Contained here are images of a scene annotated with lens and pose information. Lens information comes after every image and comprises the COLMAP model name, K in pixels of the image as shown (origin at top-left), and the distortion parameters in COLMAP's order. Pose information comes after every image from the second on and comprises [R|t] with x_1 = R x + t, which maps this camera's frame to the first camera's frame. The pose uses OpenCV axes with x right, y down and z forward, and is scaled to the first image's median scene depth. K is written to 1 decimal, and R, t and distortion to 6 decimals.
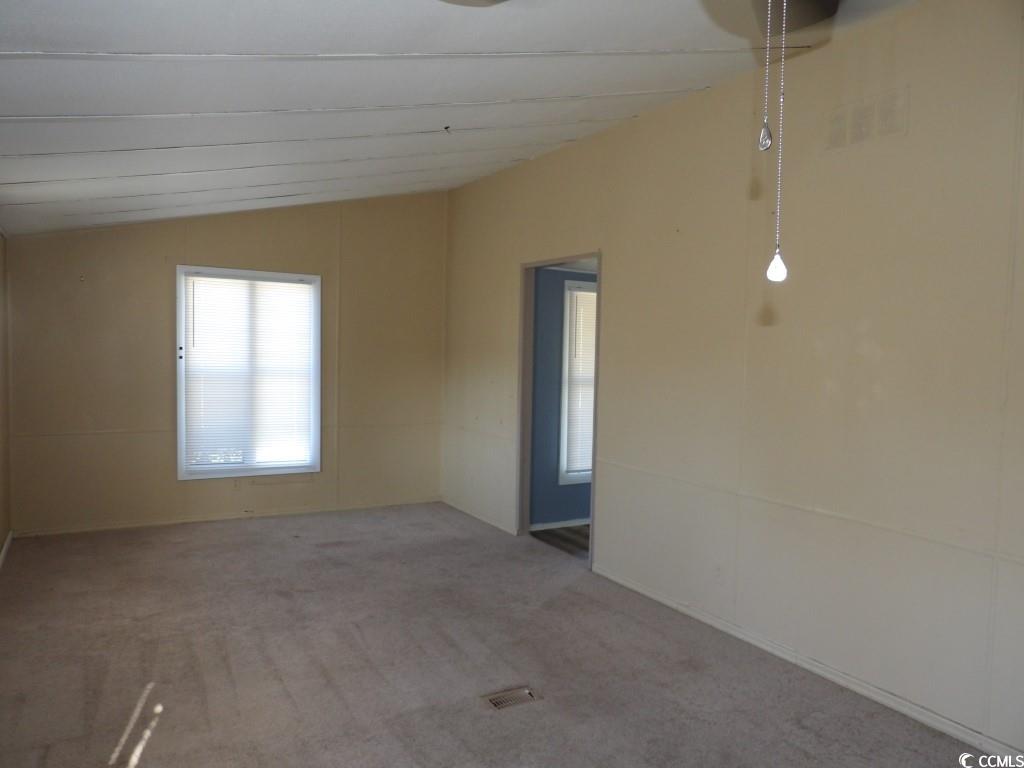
lens RADIAL K [[731.1, 0, 496.0], [0, 731.1, 378.8], [0, 0, 1]] dist [-0.025764, 0.034544]
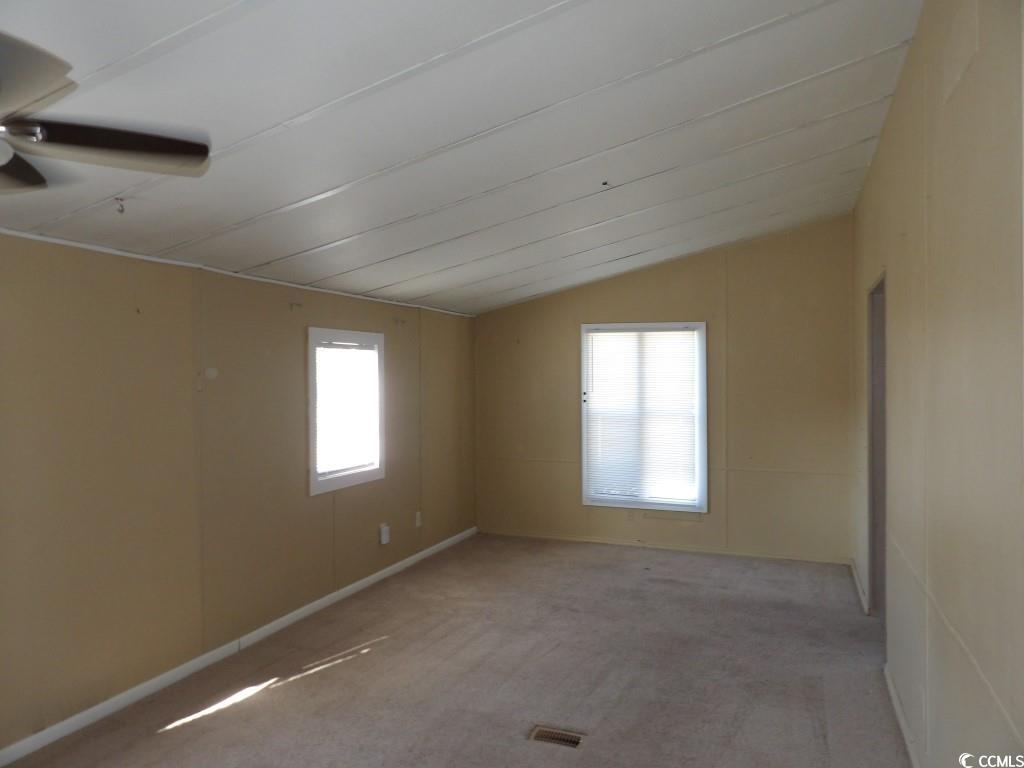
lens RADIAL K [[731.1, 0, 517.2], [0, 731.1, 376.0], [0, 0, 1]] dist [-0.025764, 0.034544]
pose [[0.630707, -0.030077, -0.775438, 0.437309], [-0.019038, 0.998348, -0.054208, -0.003793], [0.775788, 0.048953, 0.629092, 0.164405]]
